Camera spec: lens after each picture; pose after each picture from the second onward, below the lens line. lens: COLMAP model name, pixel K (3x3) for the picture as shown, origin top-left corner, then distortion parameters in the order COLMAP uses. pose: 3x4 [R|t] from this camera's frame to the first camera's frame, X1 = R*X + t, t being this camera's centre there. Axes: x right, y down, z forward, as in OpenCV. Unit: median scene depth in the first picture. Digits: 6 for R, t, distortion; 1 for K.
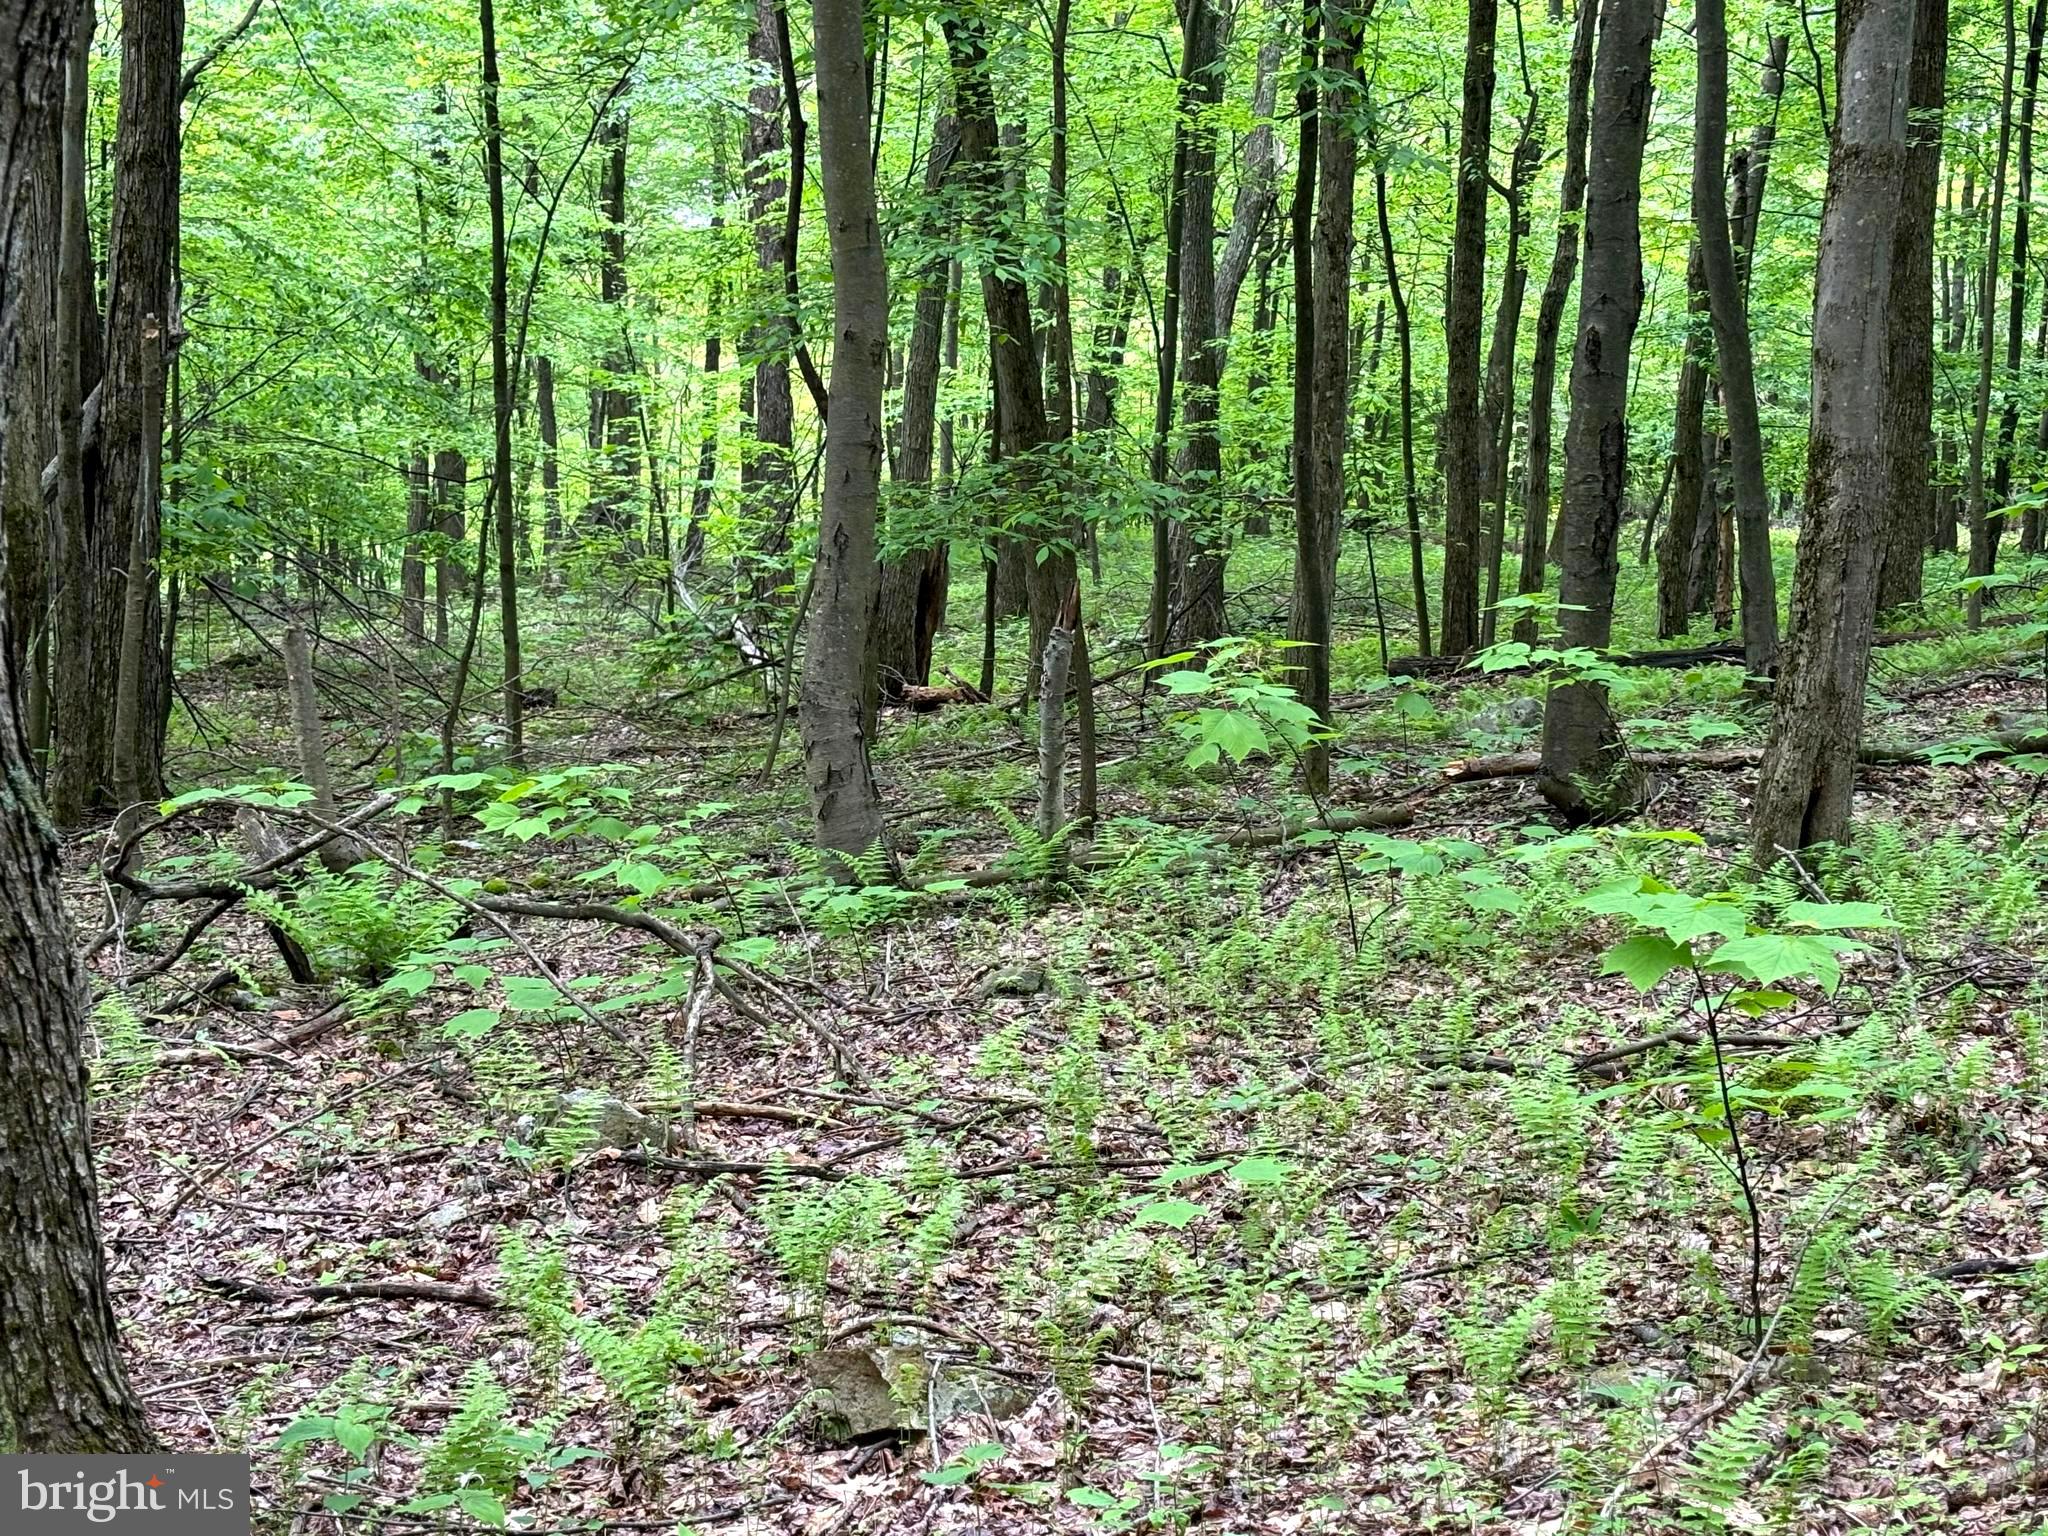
lens RADIAL K [[3000.1, 0, 1024.0], [0, 3000.1, 768.0], [0, 0, 1]] dist [0.265372, -0.895941]
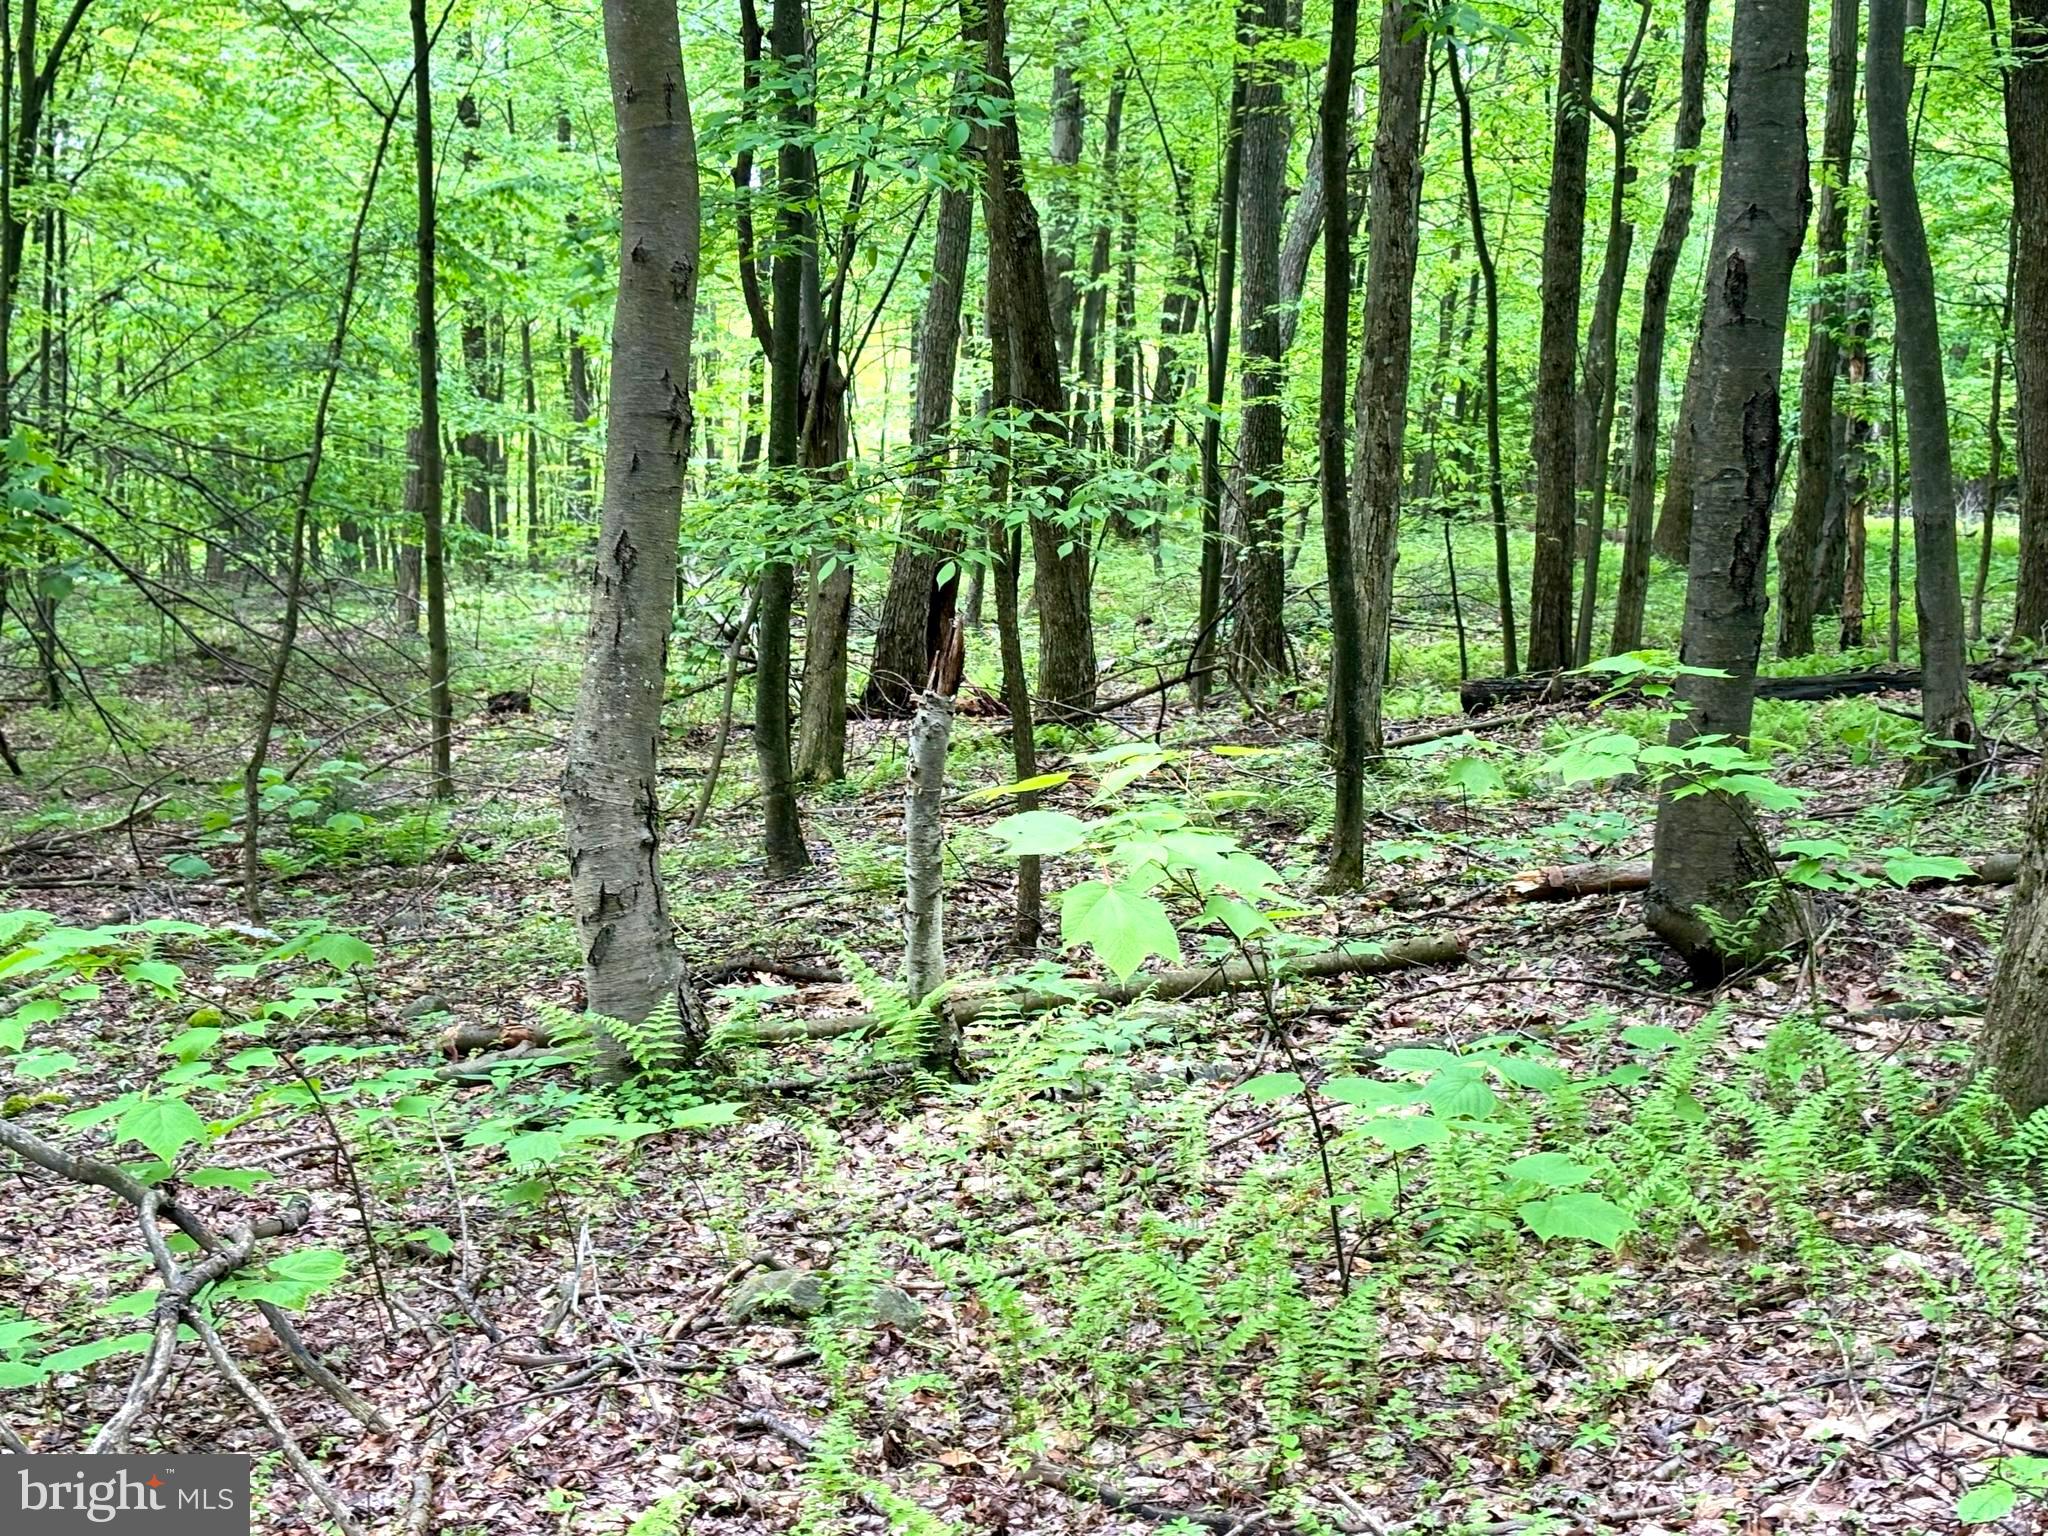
lens RADIAL K [[3000.1, 0, 1024.0], [0, 3000.1, 768.0], [0, 0, 1]] dist [0.265372, -0.895941]
pose [[0.999465, 0.011269, -0.030700, 0.019697], [-0.011044, 0.999911, 0.007473, -0.012979], [0.030781, -0.007130, 0.999501, 0.122468]]
